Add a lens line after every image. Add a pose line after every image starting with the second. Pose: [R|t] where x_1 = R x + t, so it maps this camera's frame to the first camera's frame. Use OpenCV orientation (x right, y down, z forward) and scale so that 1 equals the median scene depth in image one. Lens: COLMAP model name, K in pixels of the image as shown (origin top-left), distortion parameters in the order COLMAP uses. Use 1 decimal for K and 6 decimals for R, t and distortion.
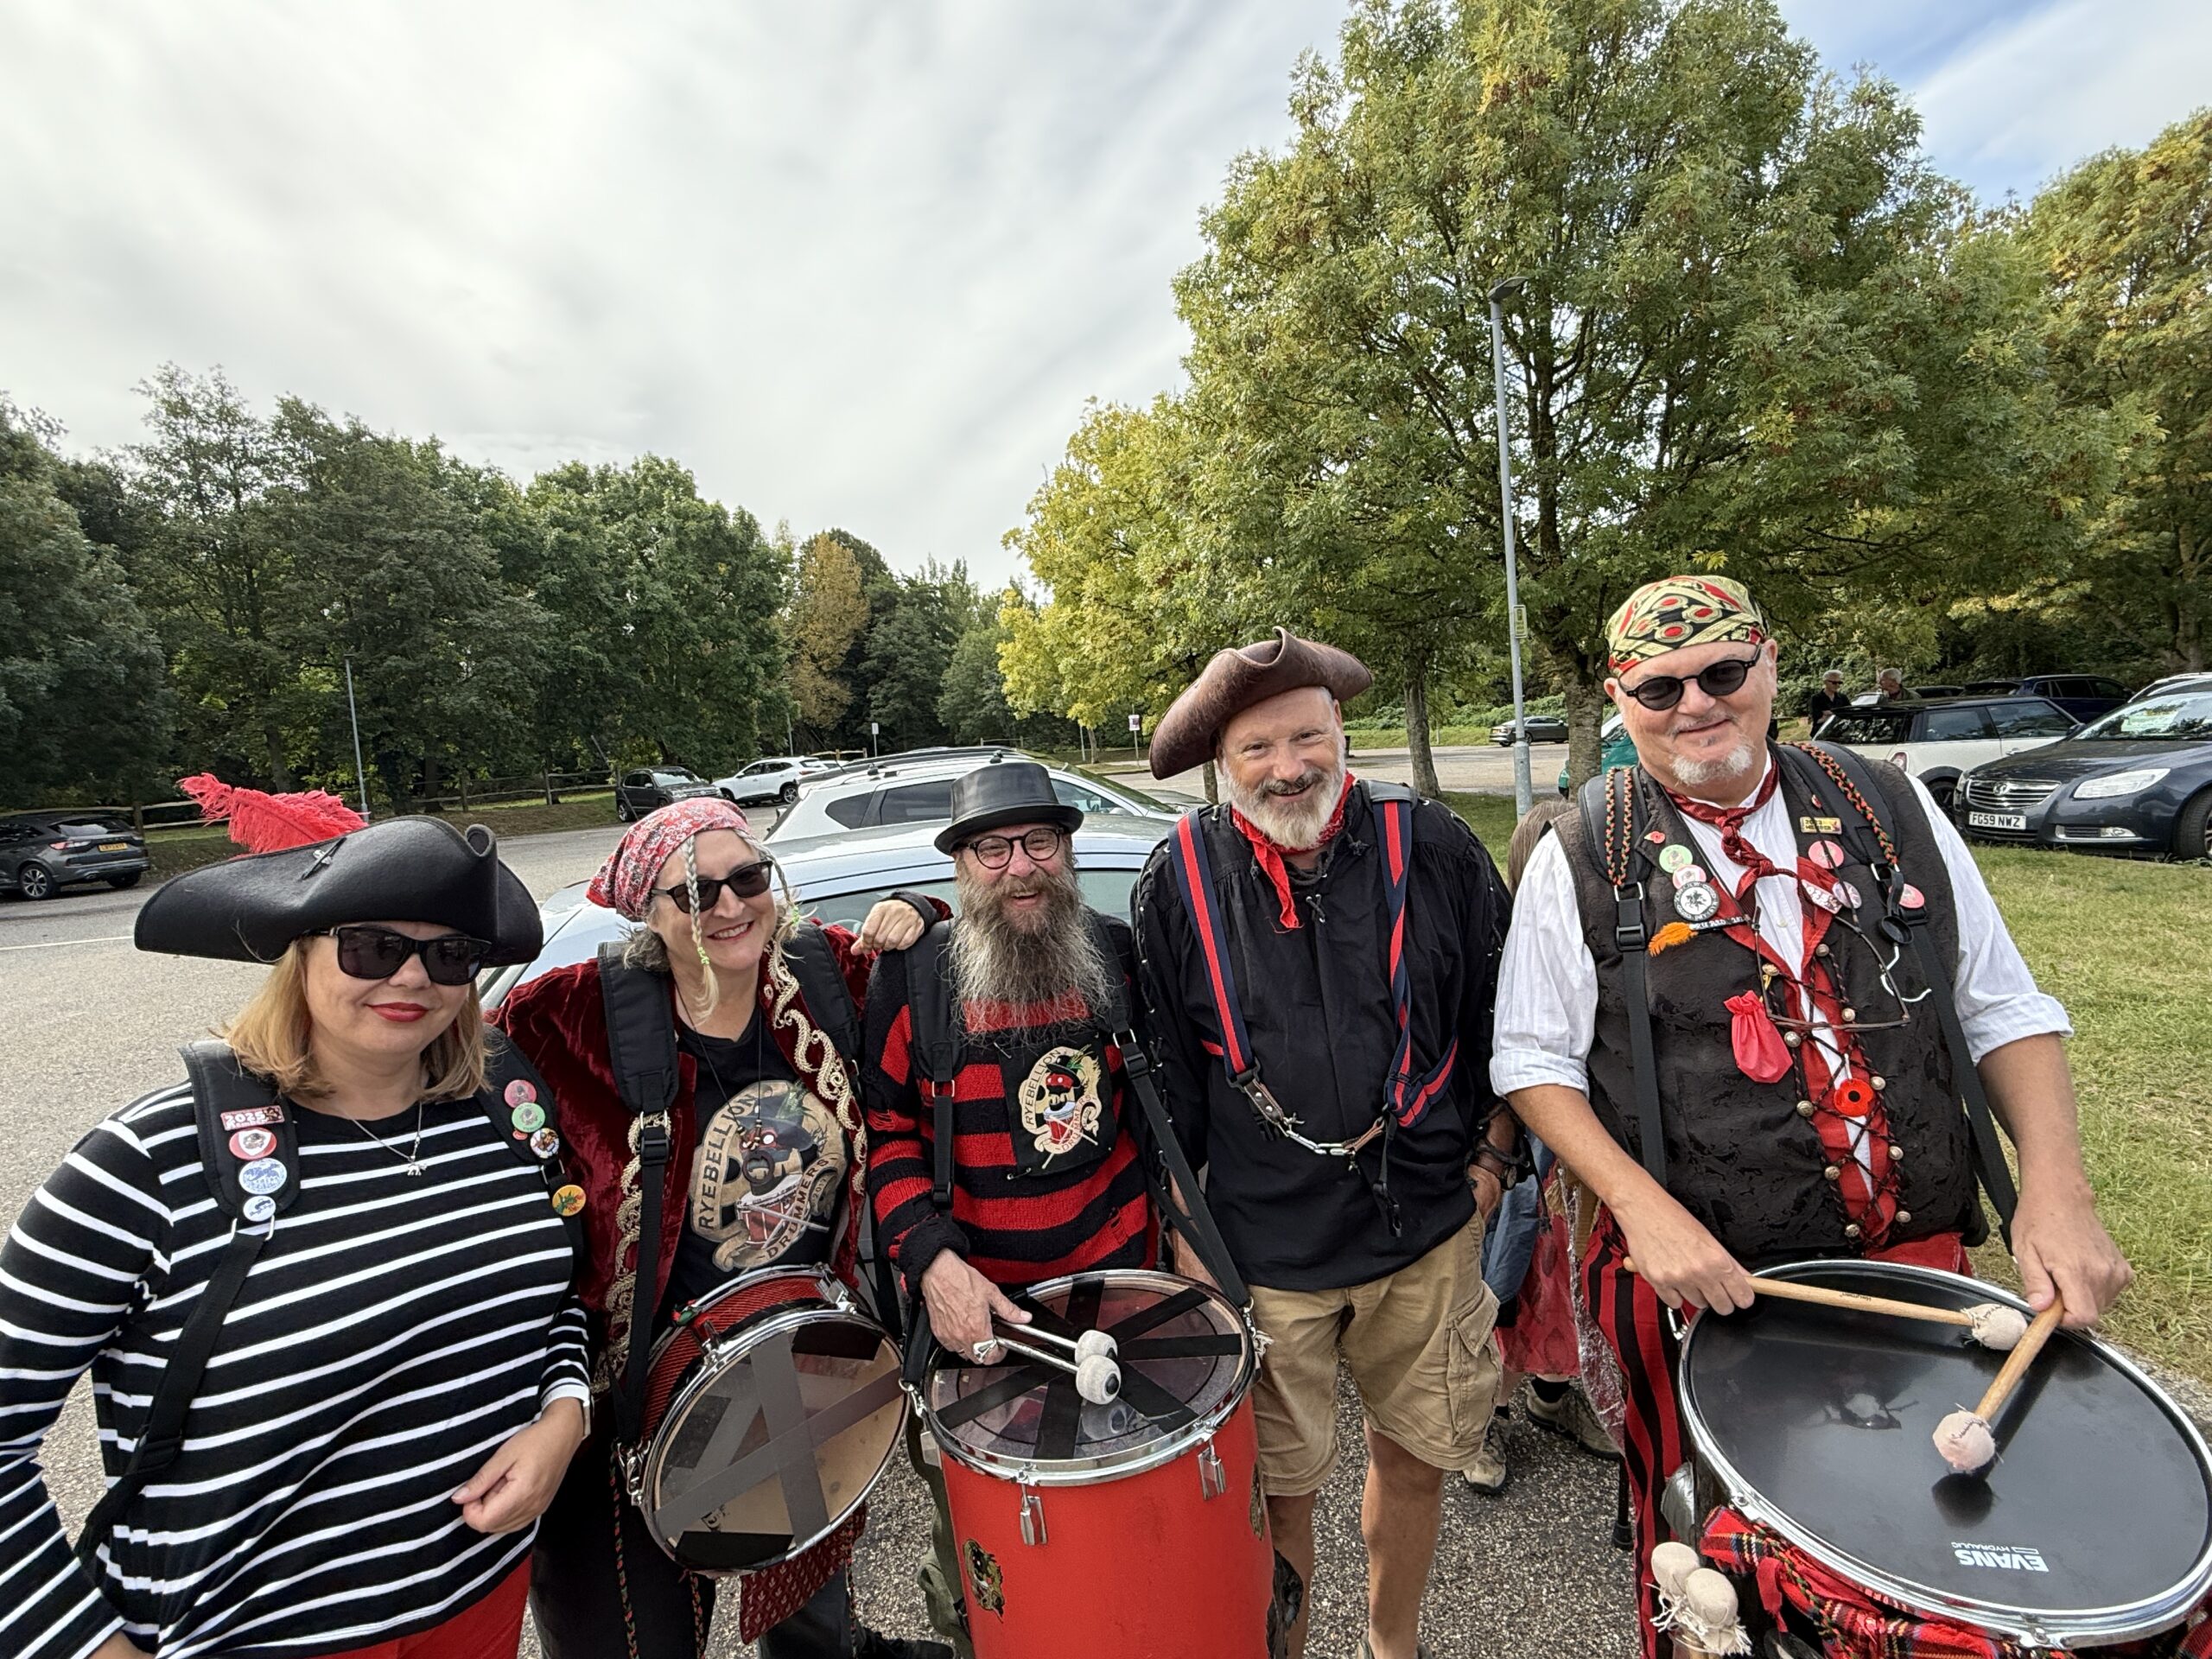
lens RADIAL K [[1096.2, 0, 1095.3], [0, 1096.2, 833.8], [0, 0, 1]] dist [0.008791, -0.001059]
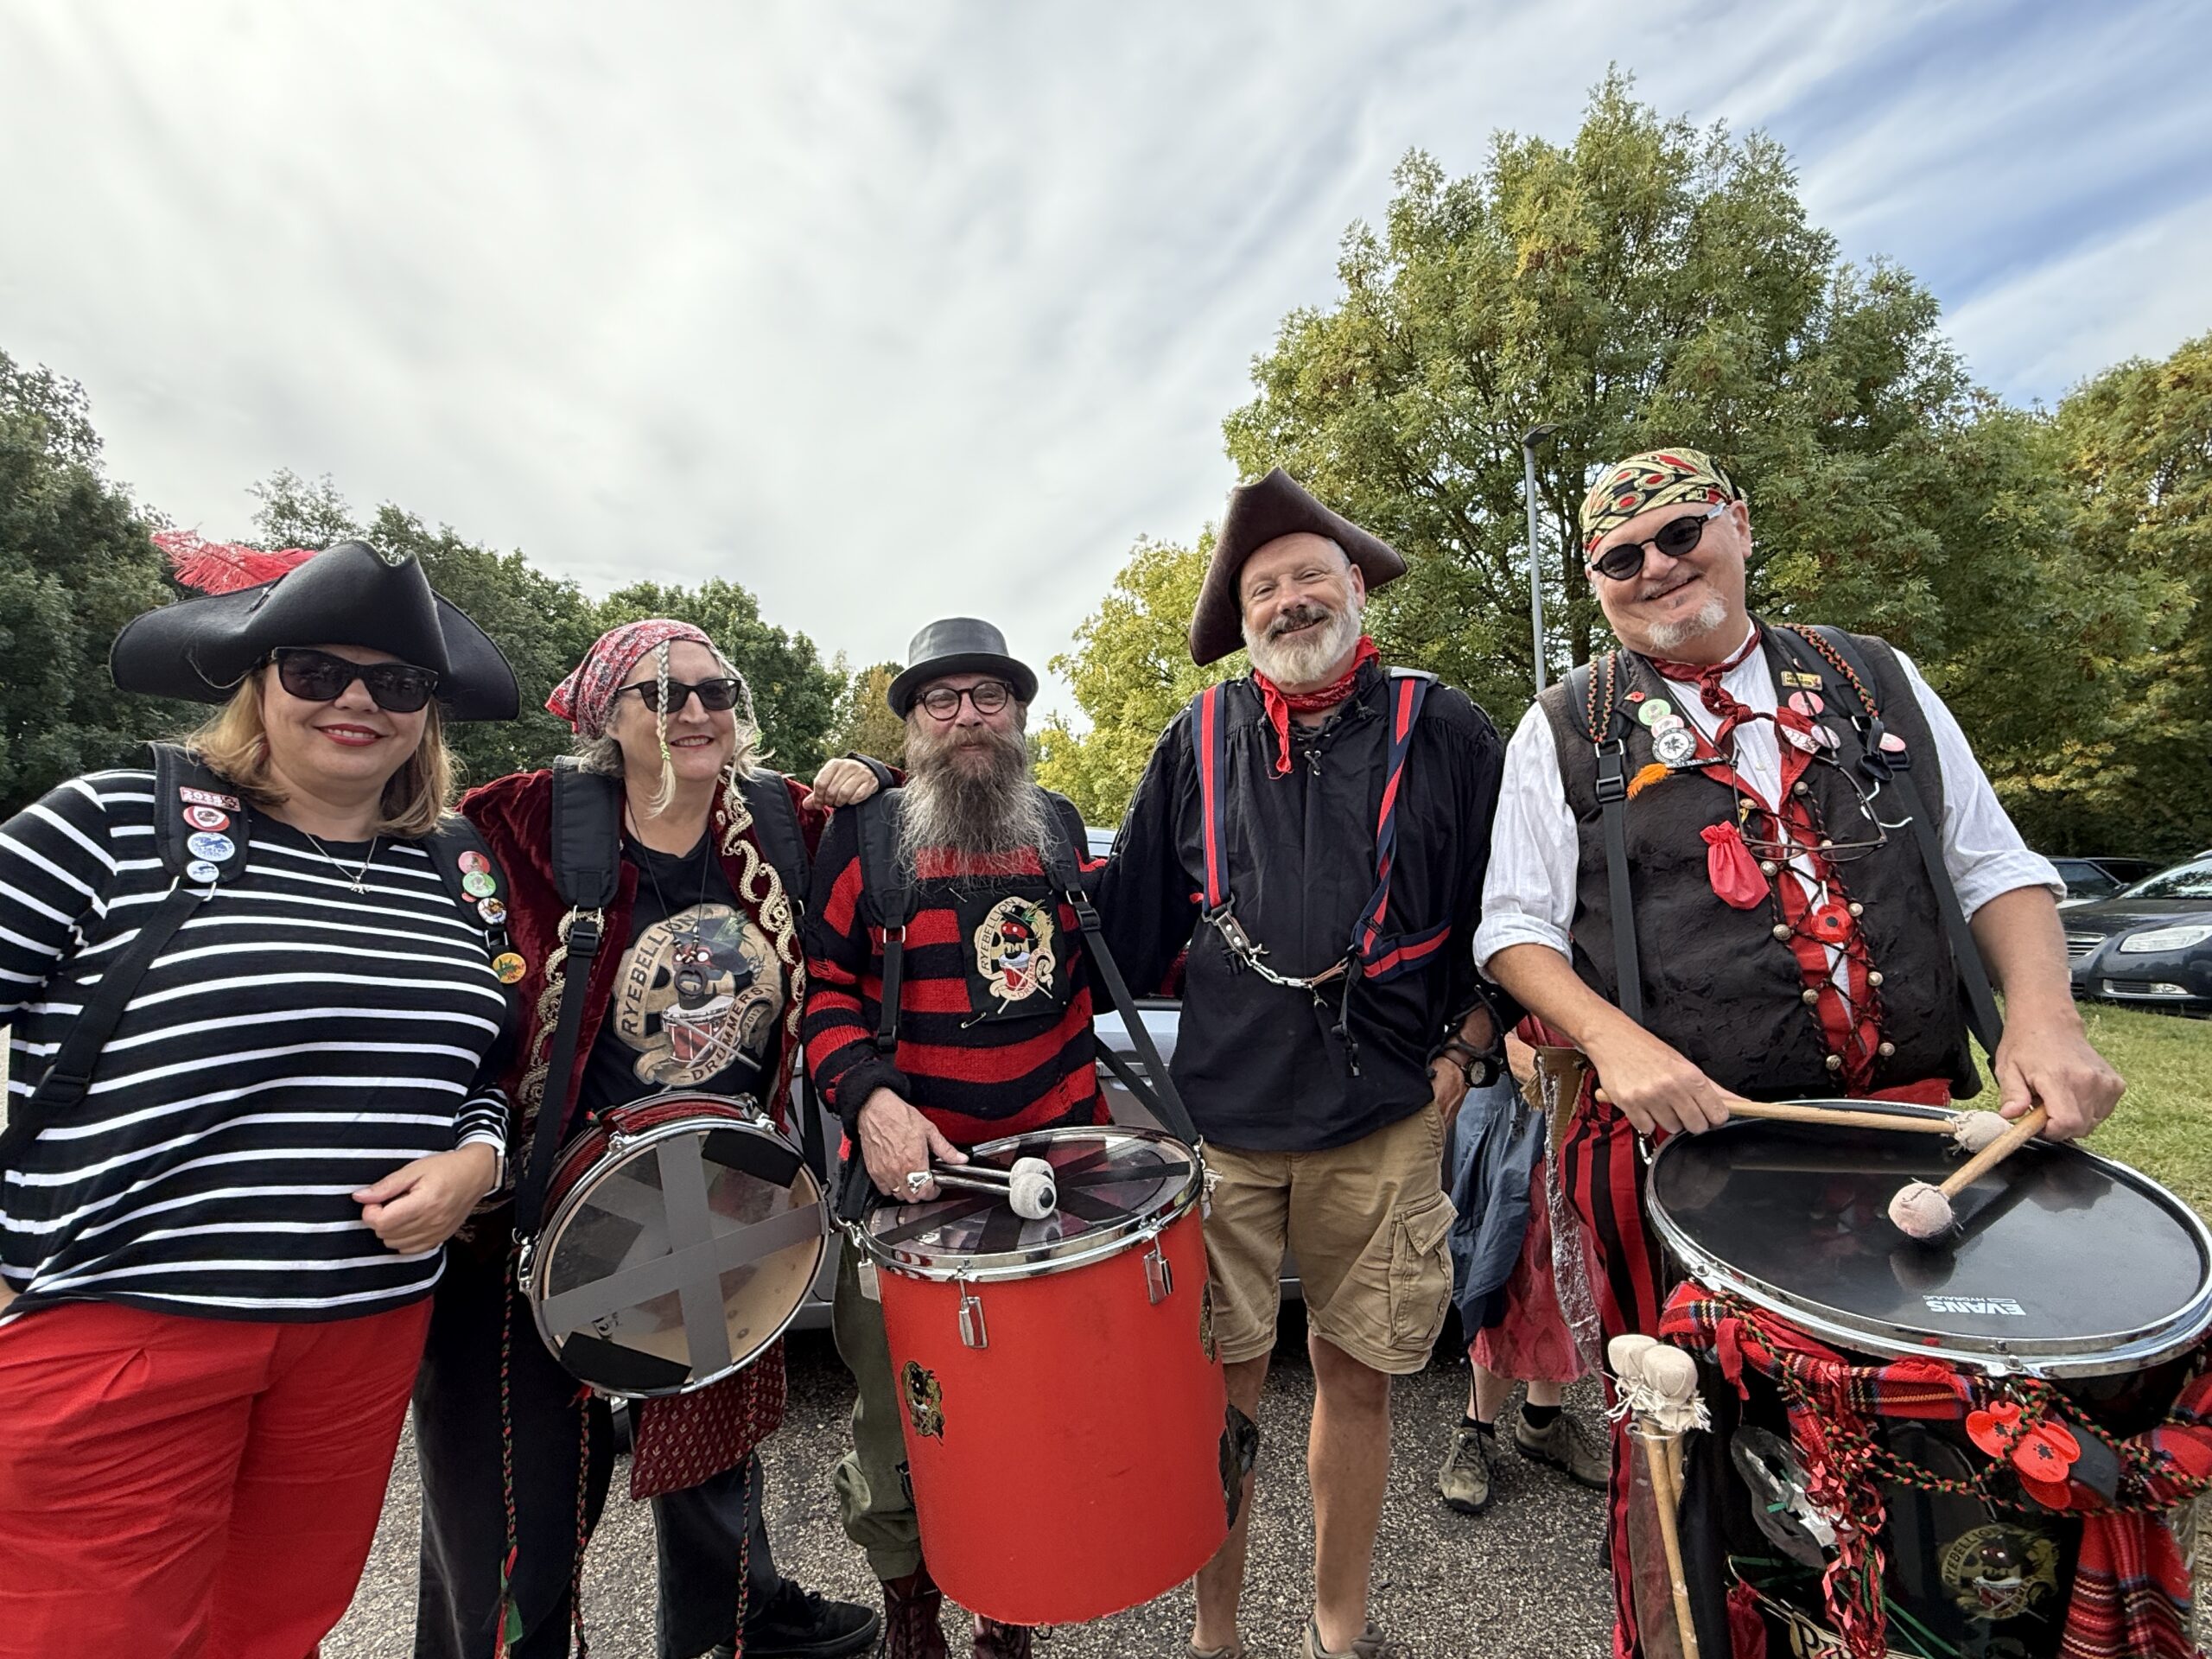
lens RADIAL K [[1096.2, 0, 1105.0], [0, 1096.2, 838.9], [0, 0, 1]] dist [0.008791, -0.001059]
pose [[0.997832, 0.060345, -0.026277, 0.010425], [-0.063239, 0.989671, -0.128655, 0.040061], [0.018242, 0.130037, 0.991341, 0.005290]]
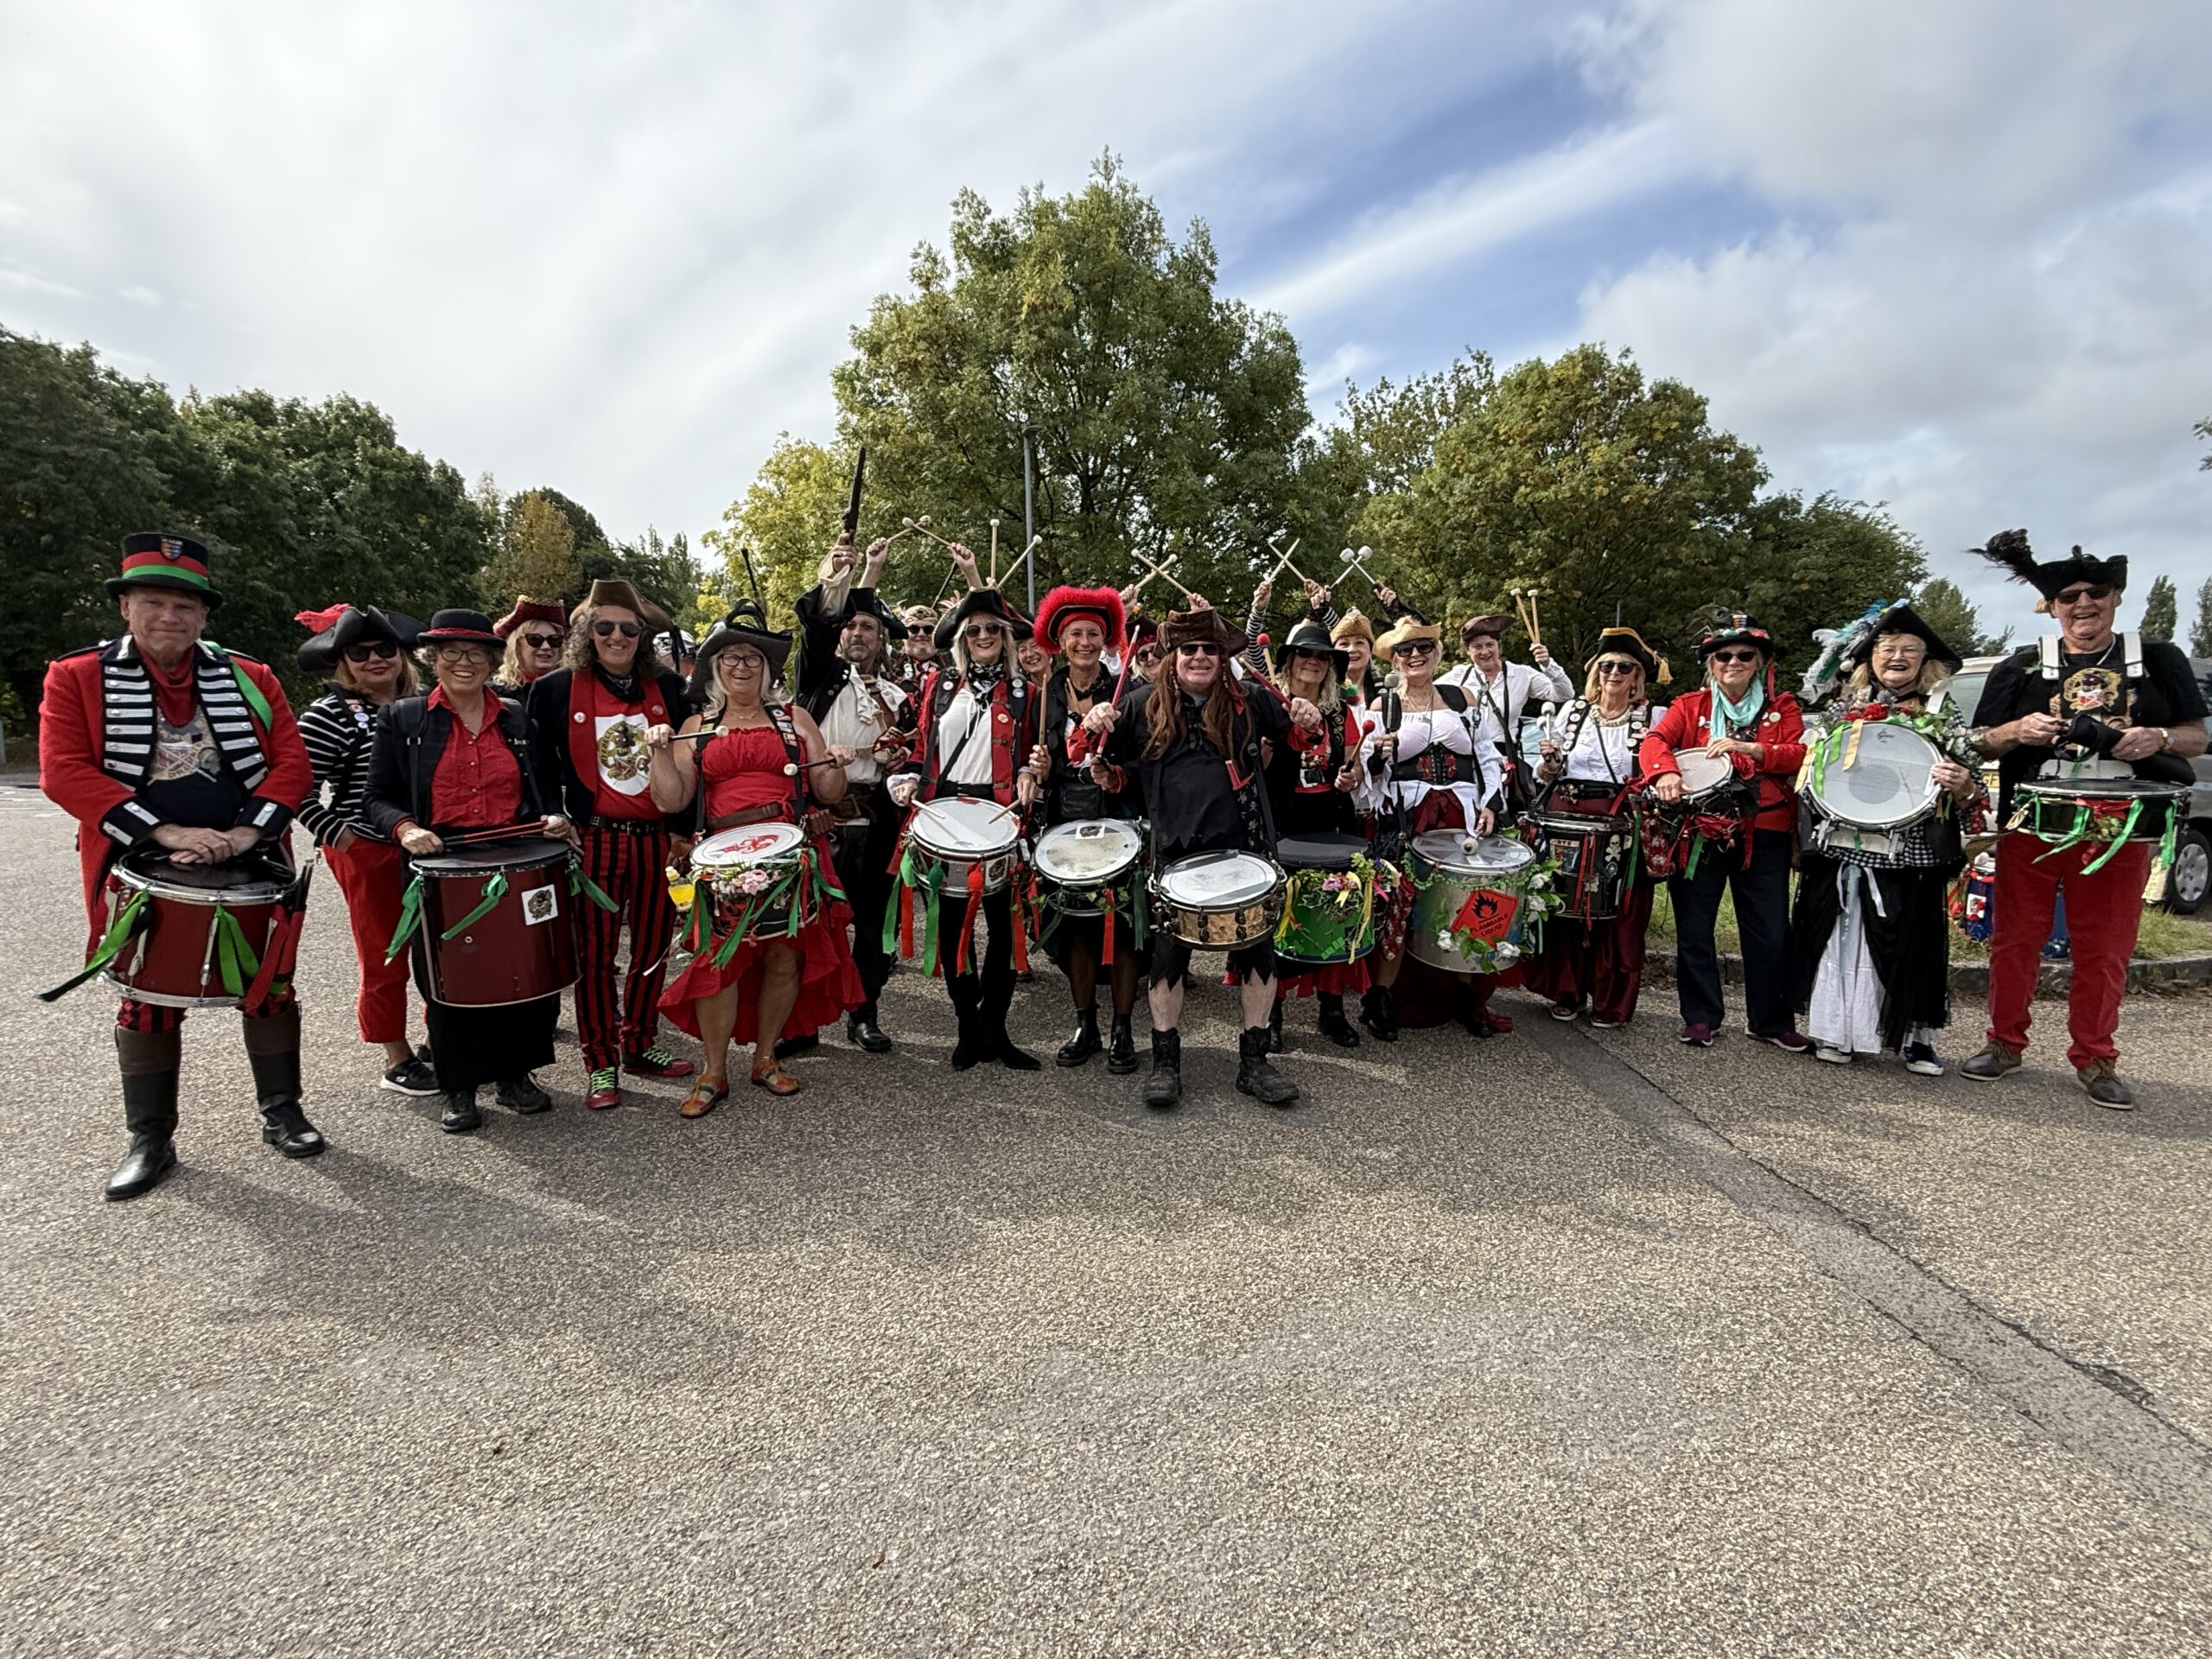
lens RADIAL K [[1096.2, 0, 1109.9], [0, 1096.2, 834.2], [0, 0, 1]] dist [0.008791, -0.001059]
pose [[0.966246, 0.053319, 0.252045, 0.102151], [-0.053060, 0.998561, -0.007830, 0.068159], [-0.252100, -0.005808, 0.967684, -0.459462]]
